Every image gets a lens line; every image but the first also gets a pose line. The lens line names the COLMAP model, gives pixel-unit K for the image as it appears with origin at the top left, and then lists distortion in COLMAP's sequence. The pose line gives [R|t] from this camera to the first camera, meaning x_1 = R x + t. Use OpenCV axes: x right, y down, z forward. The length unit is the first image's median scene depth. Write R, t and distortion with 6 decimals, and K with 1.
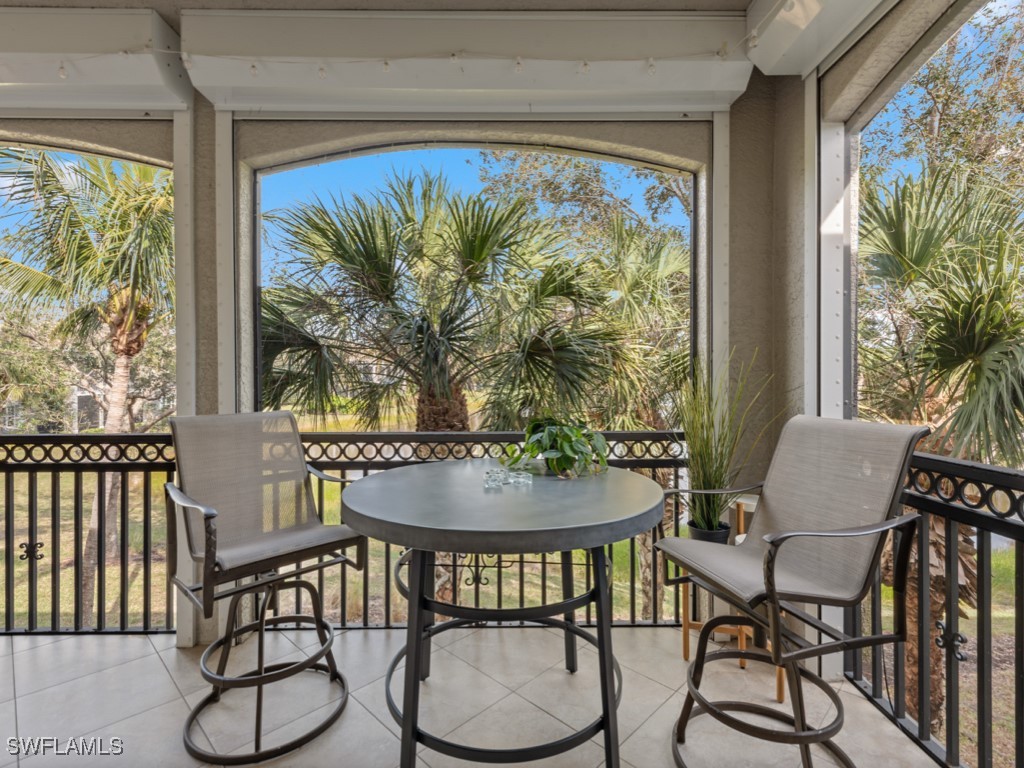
lens RADIAL K [[539.1, 0, 509.1], [0, 539.1, 379.9], [0, 0, 1]] dist [0.004880, -0.001635]
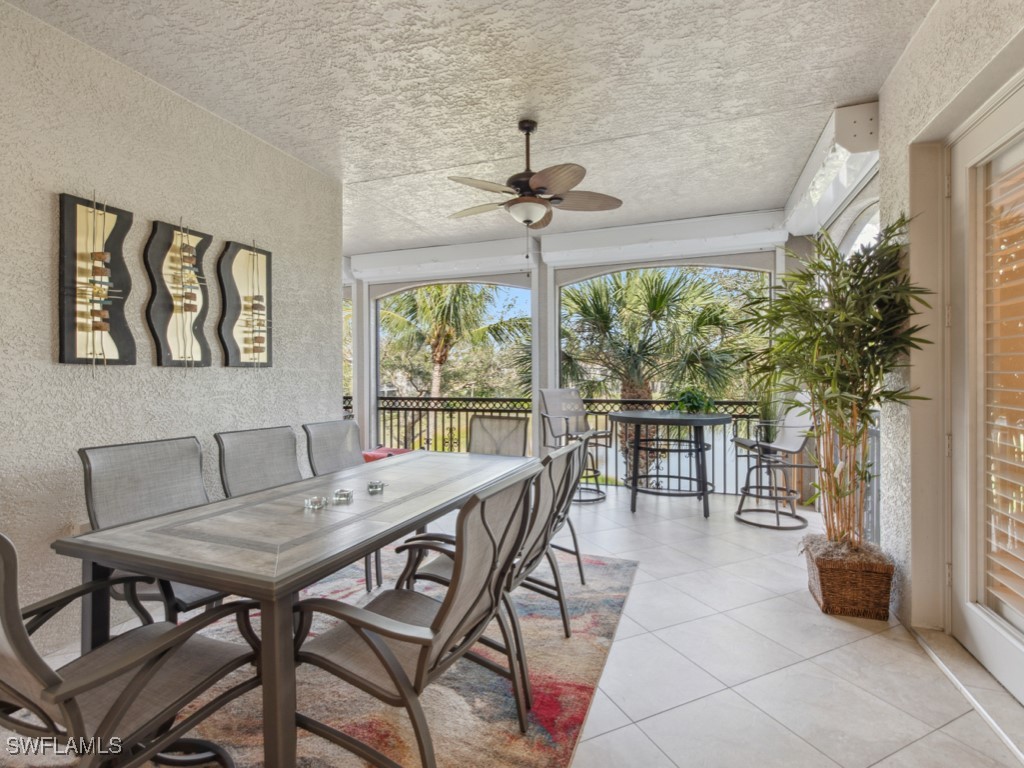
lens RADIAL K [[479.9, 0, 518.2], [0, 479.9, 389.1], [0, 0, 1]] dist [0.006973, -0.001349]
pose [[0.940559, 0.006446, -0.339569, 0.042914], [-0.000783, 0.999858, 0.016813, 0.012992], [0.339629, -0.015548, 0.940431, -0.606295]]
